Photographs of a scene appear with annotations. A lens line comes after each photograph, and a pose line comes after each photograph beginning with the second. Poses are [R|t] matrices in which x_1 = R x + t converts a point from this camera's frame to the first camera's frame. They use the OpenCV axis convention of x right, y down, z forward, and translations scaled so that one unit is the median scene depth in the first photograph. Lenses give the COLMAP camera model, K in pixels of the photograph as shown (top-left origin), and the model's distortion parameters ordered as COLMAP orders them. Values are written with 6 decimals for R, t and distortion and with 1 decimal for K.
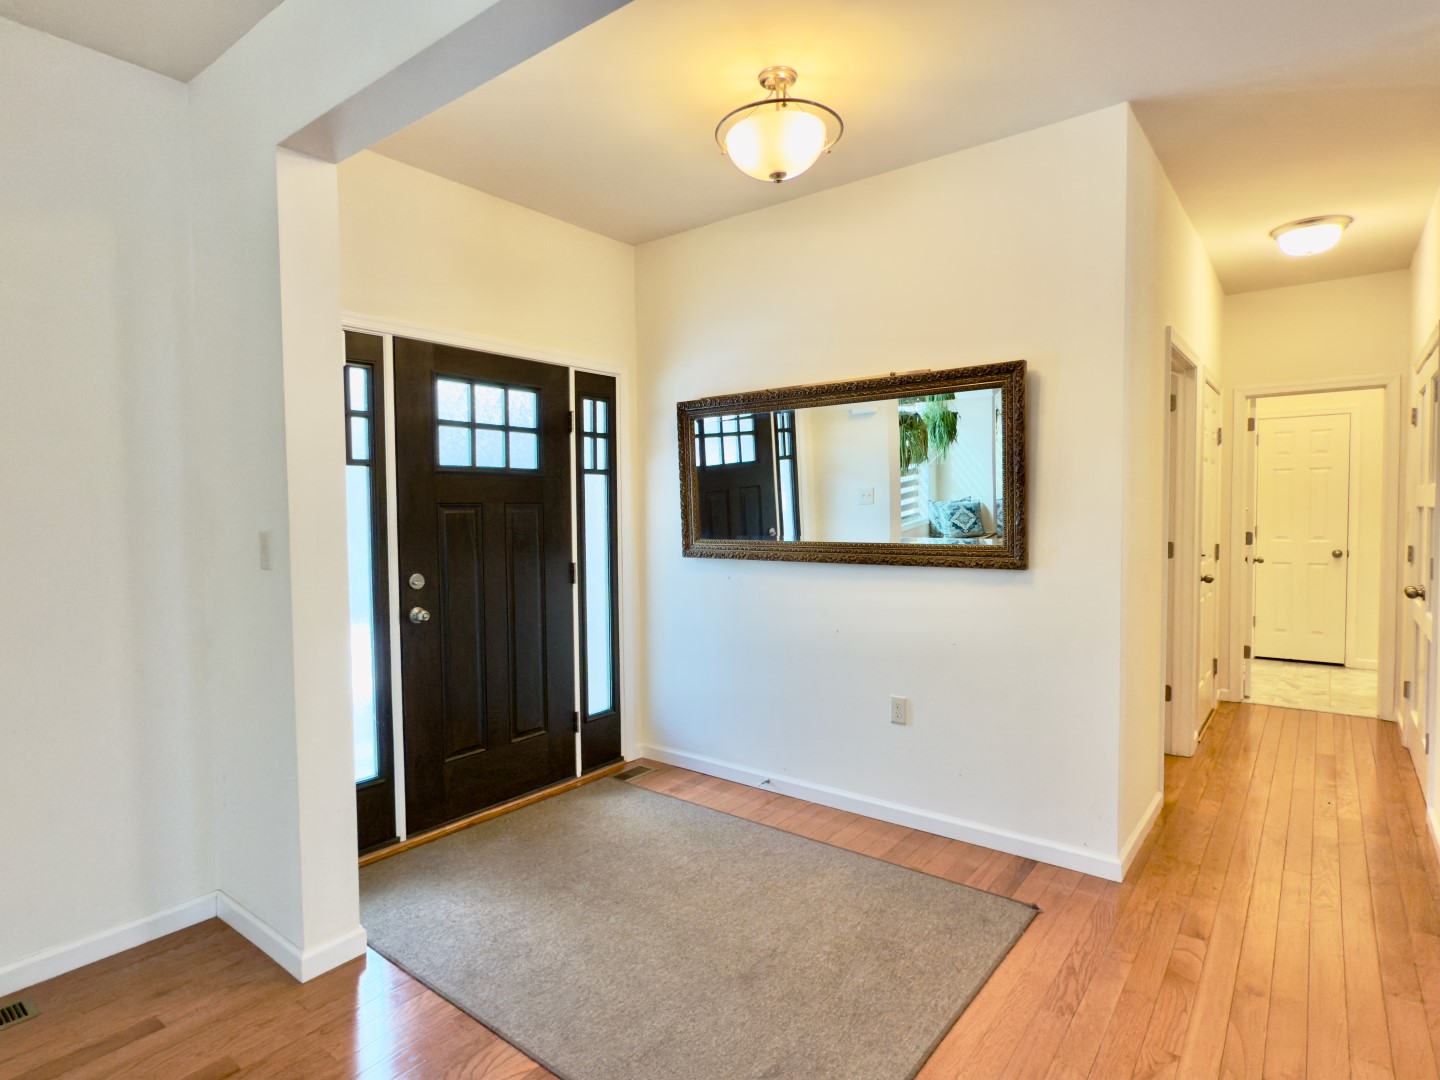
lens RADIAL K [[779.8, 0, 720.4], [0, 779.8, 539.0], [0, 0, 1]] dist [-0.000270, 0.000629]
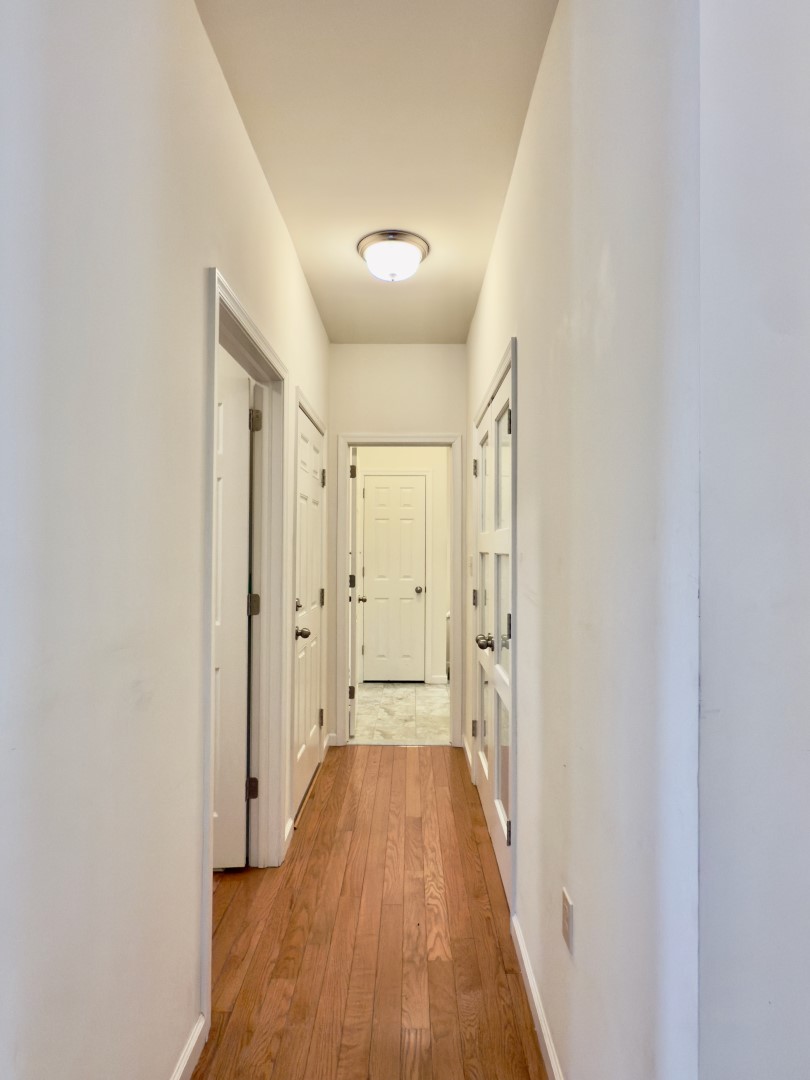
lens RADIAL K [[584.8, 0, 406.9], [0, 584.8, 536.4], [0, 0, 1]] dist [-0.000270, 0.000629]
pose [[0.794480, 0.025086, 0.606772, 0.295889], [0.011465, 0.998349, -0.056287, -0.017434], [-0.607182, 0.051676, 0.792881, 0.380209]]
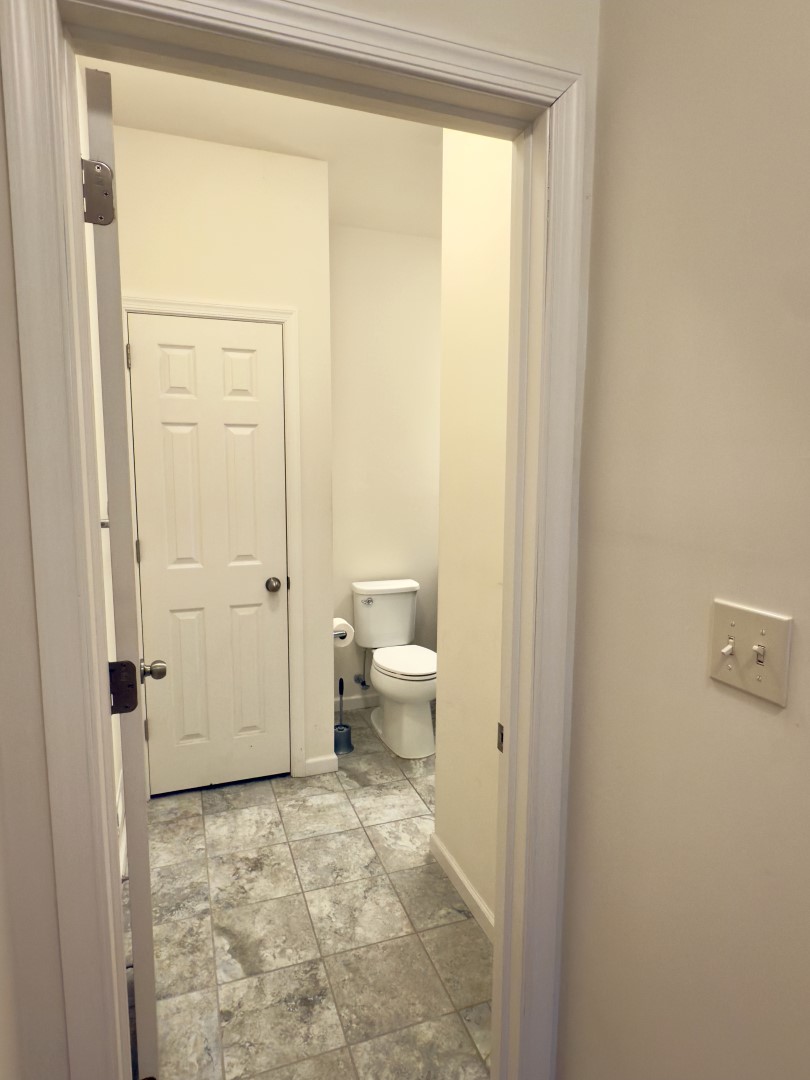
lens RADIAL K [[629.9, 0, 406.0], [0, 629.9, 533.0], [0, 0, 1]] dist [-0.000919, 0.000584]
pose [[0.529488, -0.089992, 0.843531, 0.630606], [0.025644, 0.995601, 0.090119, -0.073083], [-0.847930, -0.026085, 0.529467, 0.921320]]
